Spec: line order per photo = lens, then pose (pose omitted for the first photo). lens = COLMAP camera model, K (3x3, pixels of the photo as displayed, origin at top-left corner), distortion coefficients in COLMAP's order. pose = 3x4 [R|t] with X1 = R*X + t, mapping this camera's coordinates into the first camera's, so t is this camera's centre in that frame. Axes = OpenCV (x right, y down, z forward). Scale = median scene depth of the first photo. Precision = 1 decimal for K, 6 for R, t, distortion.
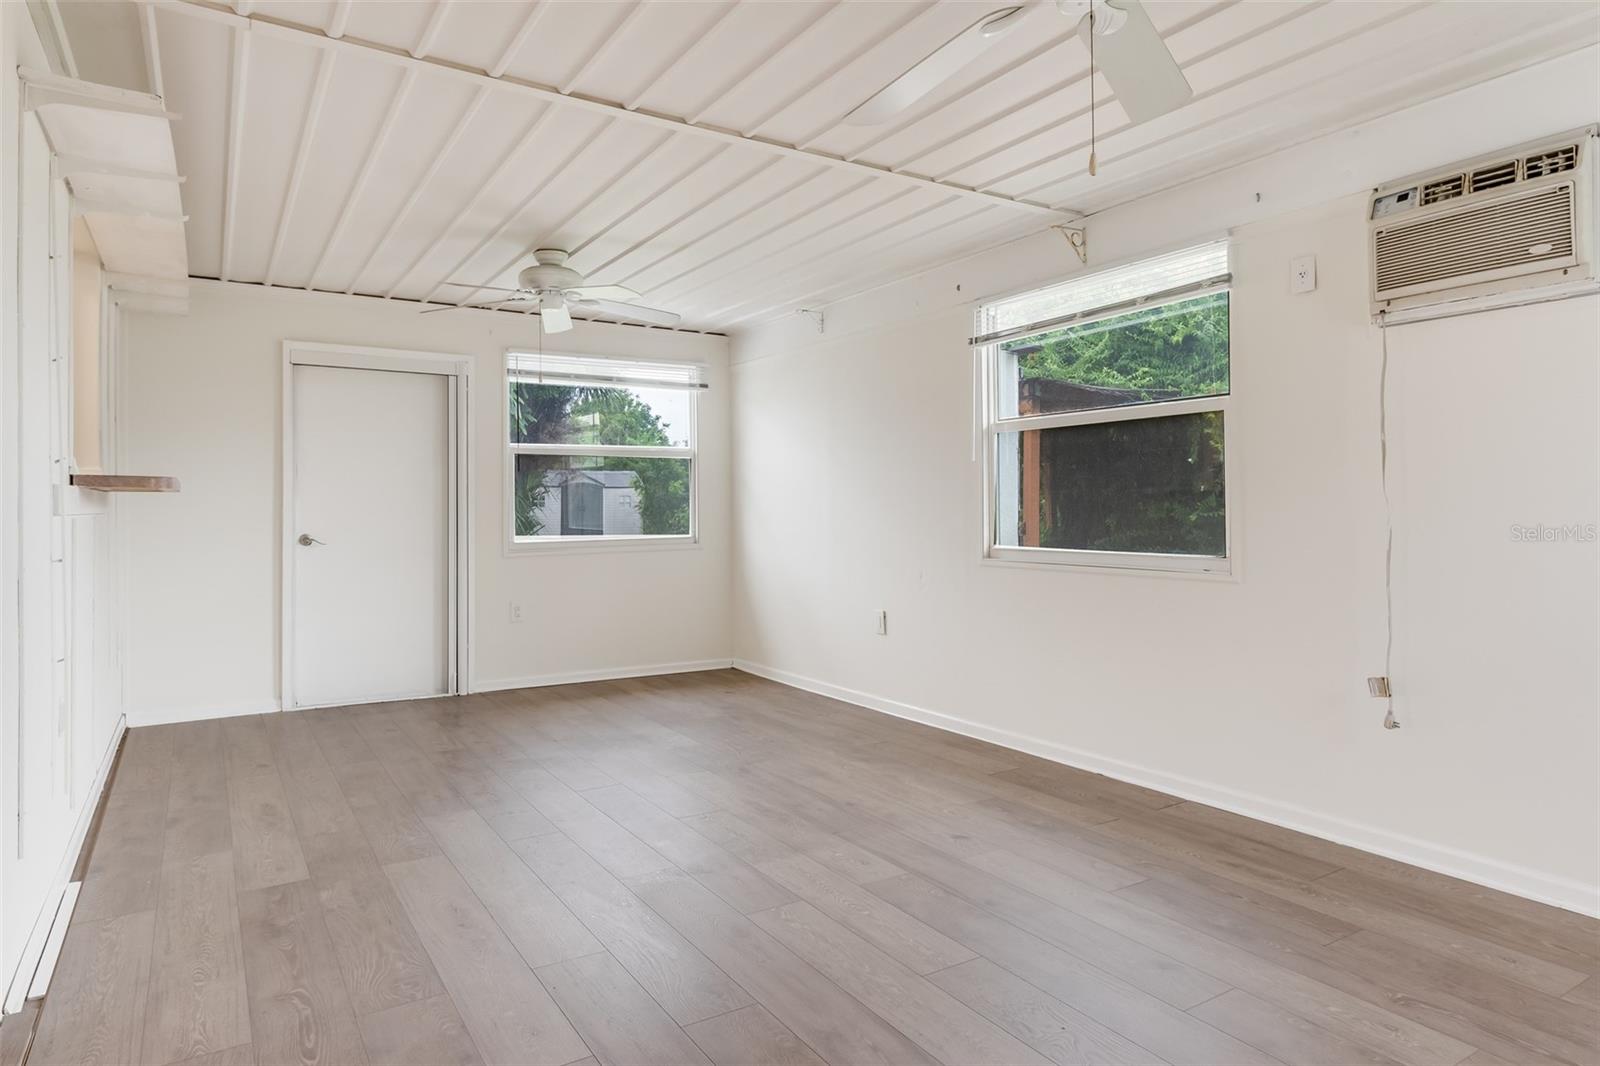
lens RADIAL K [[965.3, 0, 807.0], [0, 965.3, 509.9], [0, 0, 1]] dist [0.002860, -0.000446]
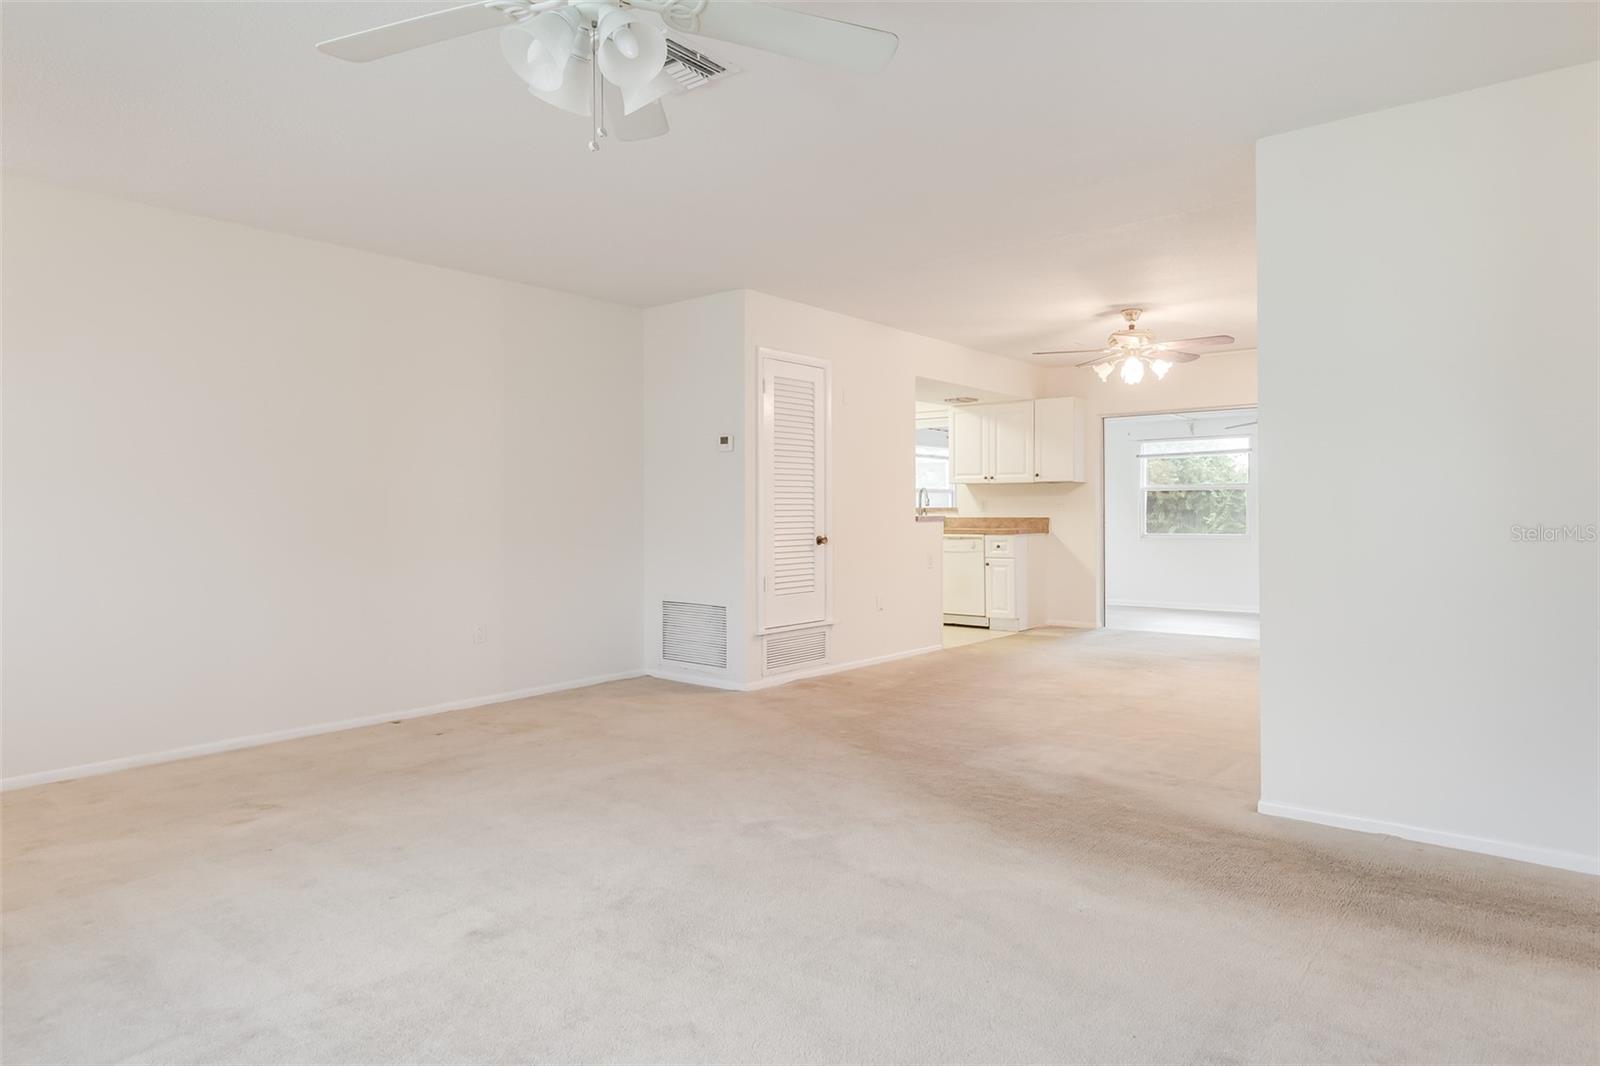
lens RADIAL K [[965.3, 0, 807.0], [0, 965.3, 509.9], [0, 0, 1]] dist [0.002860, -0.000446]
pose [[0.945619, -0.000880, 0.325274, -1.908568], [-0.000076, 0.999996, 0.002926, -0.039180], [-0.325275, -0.002791, 0.945615, -1.501436]]
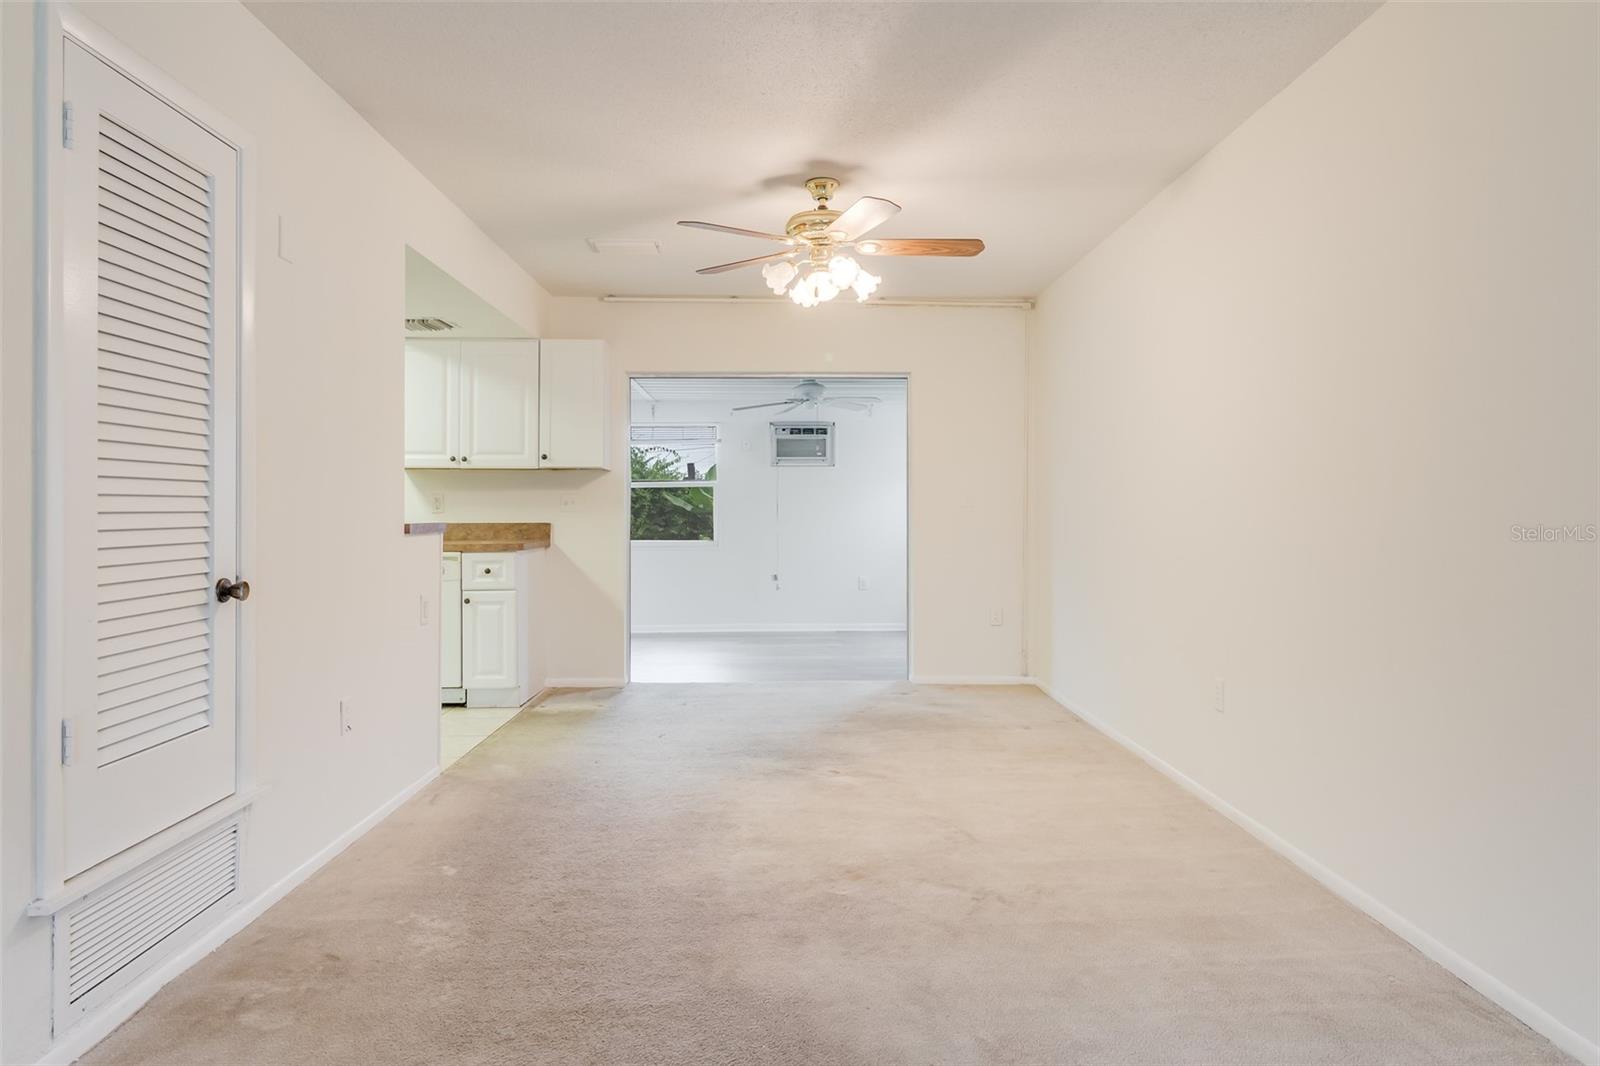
lens RADIAL K [[965.3, 0, 807.0], [0, 965.3, 509.9], [0, 0, 1]] dist [0.002860, -0.000446]
pose [[0.507381, 0.002333, 0.861718, -1.703006], [-0.006200, 0.999980, 0.000944, -0.038623], [-0.861699, -0.005822, 0.507386, -0.586476]]
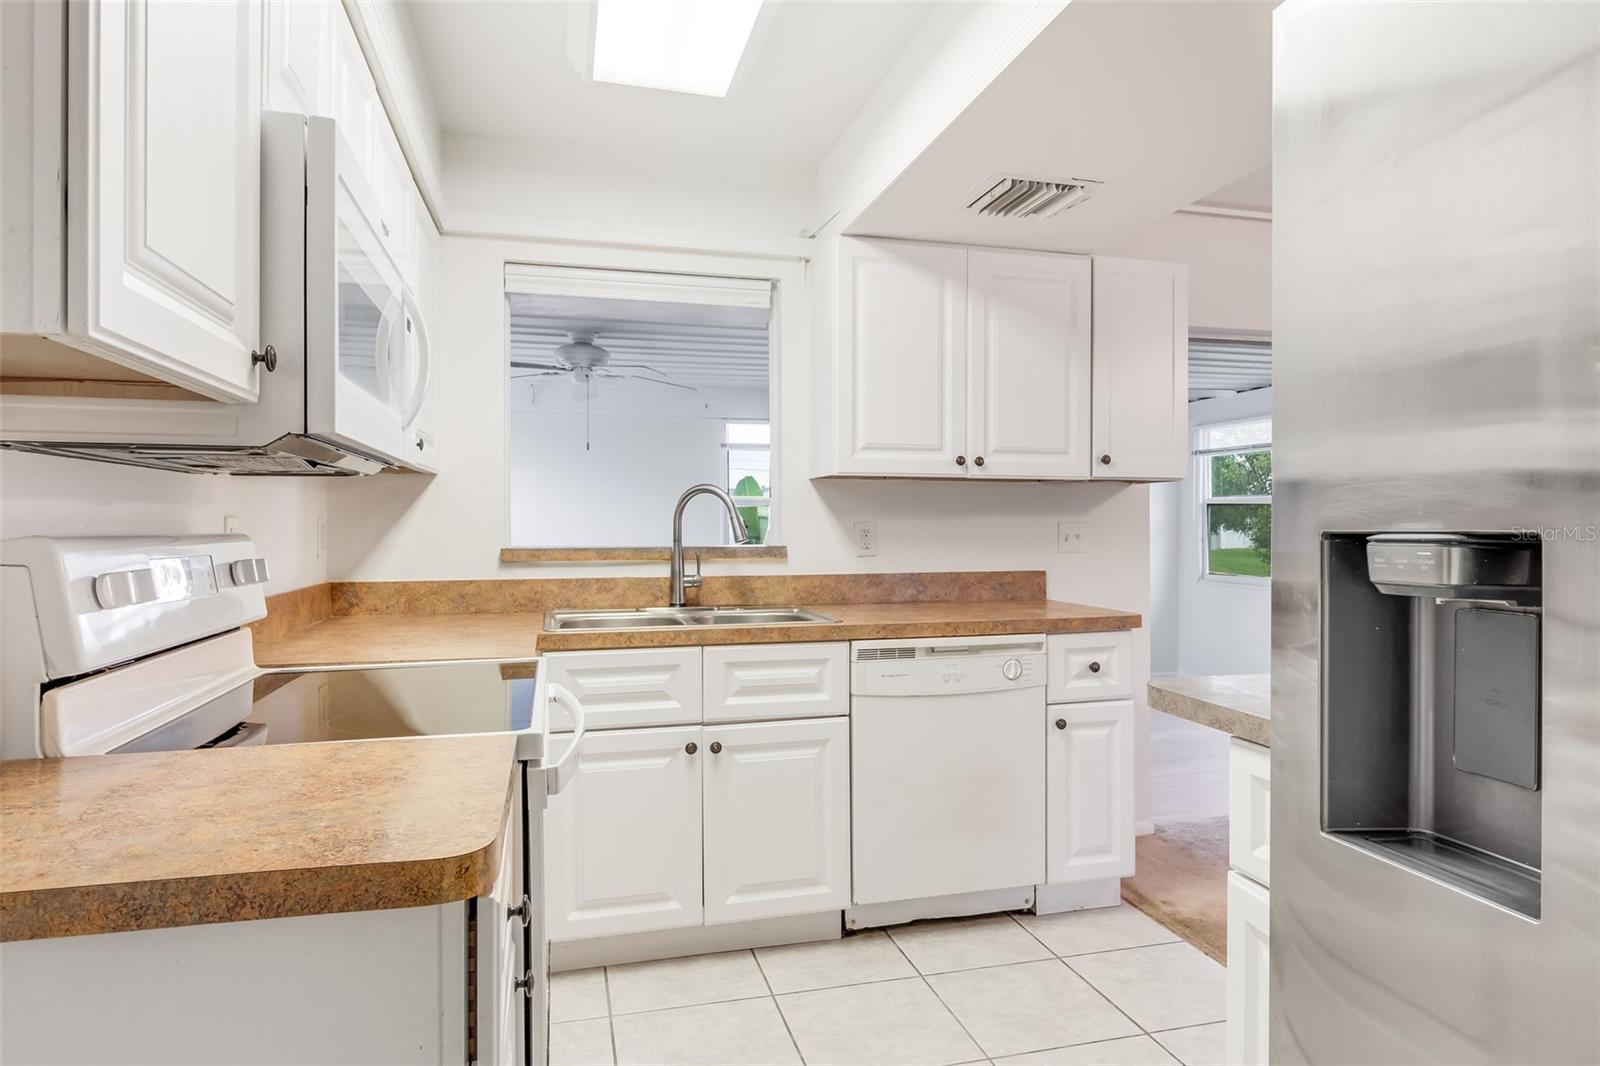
lens RADIAL K [[994.2, 0, 800.0], [0, 994.2, 533.0], [0, 0, 1]] dist [0.001197, -0.000003]
pose [[0.280995, -0.006670, 0.959686, -1.550322], [-0.006832, 0.999937, 0.008951, -0.057276], [-0.959685, -0.009072, 0.280931, 0.526730]]
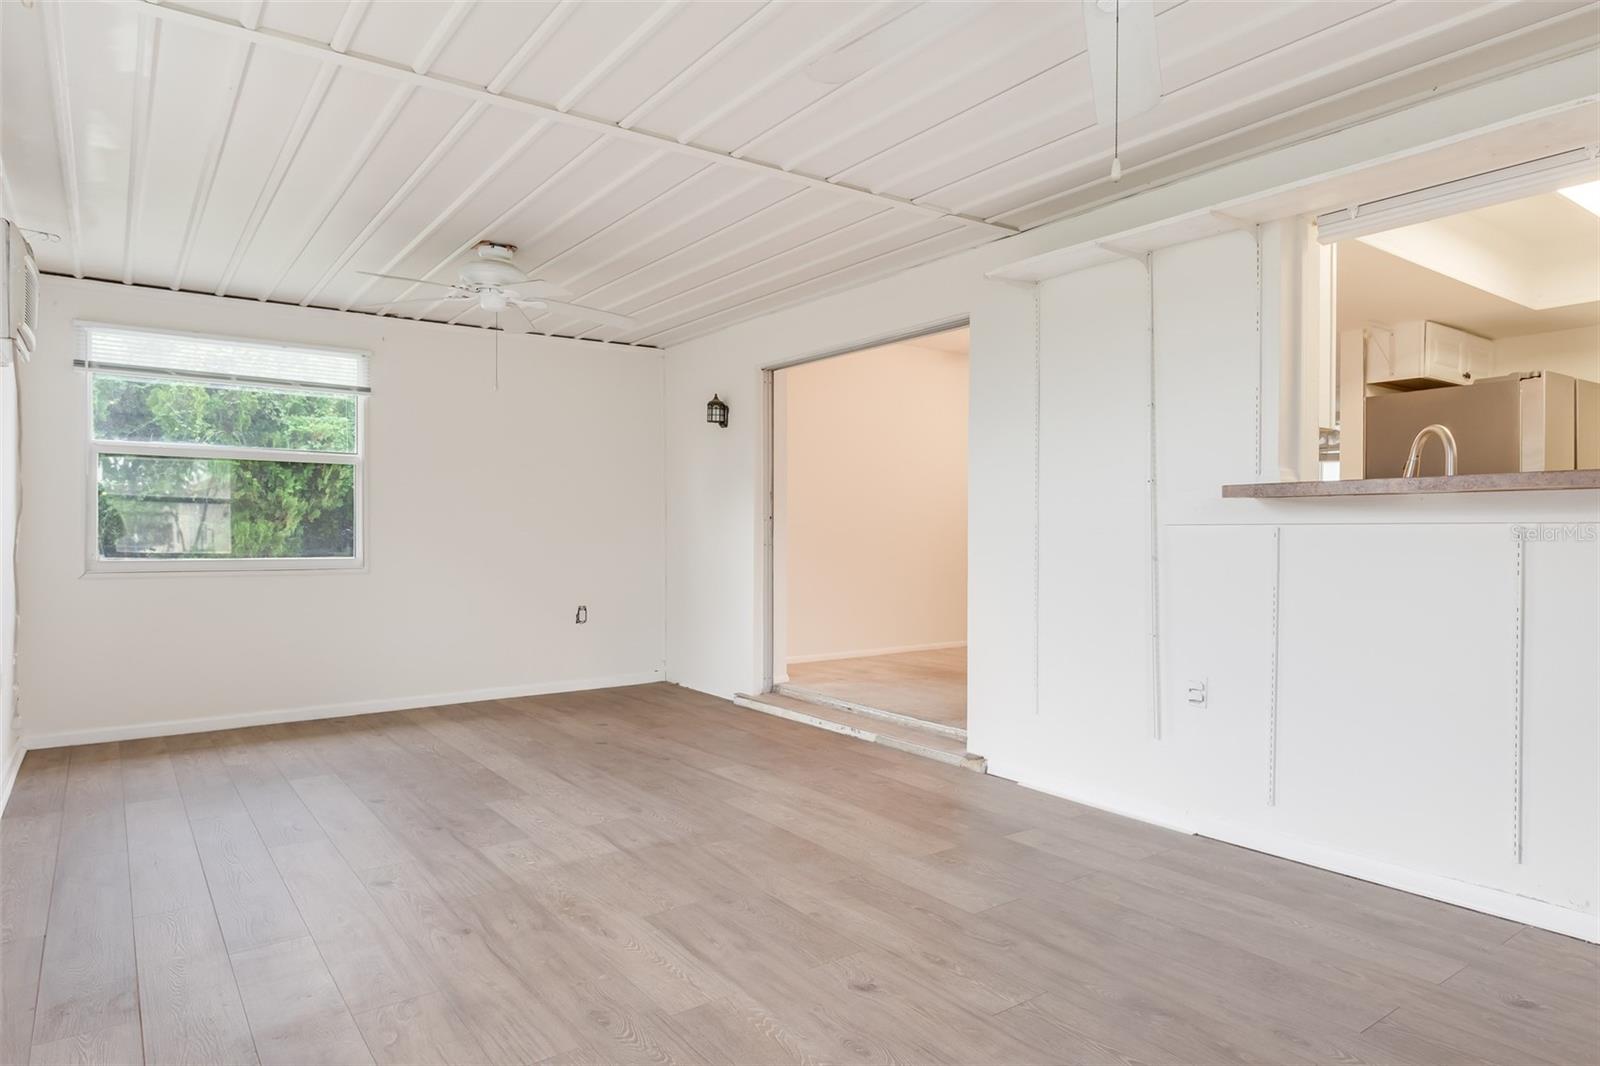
lens RADIAL K [[965.3, 0, 807.0], [0, 965.3, 509.9], [0, 0, 1]] dist [0.002860, -0.000446]
pose [[-0.997462, -0.001453, -0.071182, -0.216400], [0.000006, 0.999790, -0.020489, 0.010671], [0.071197, -0.020438, -0.997253, 2.401087]]
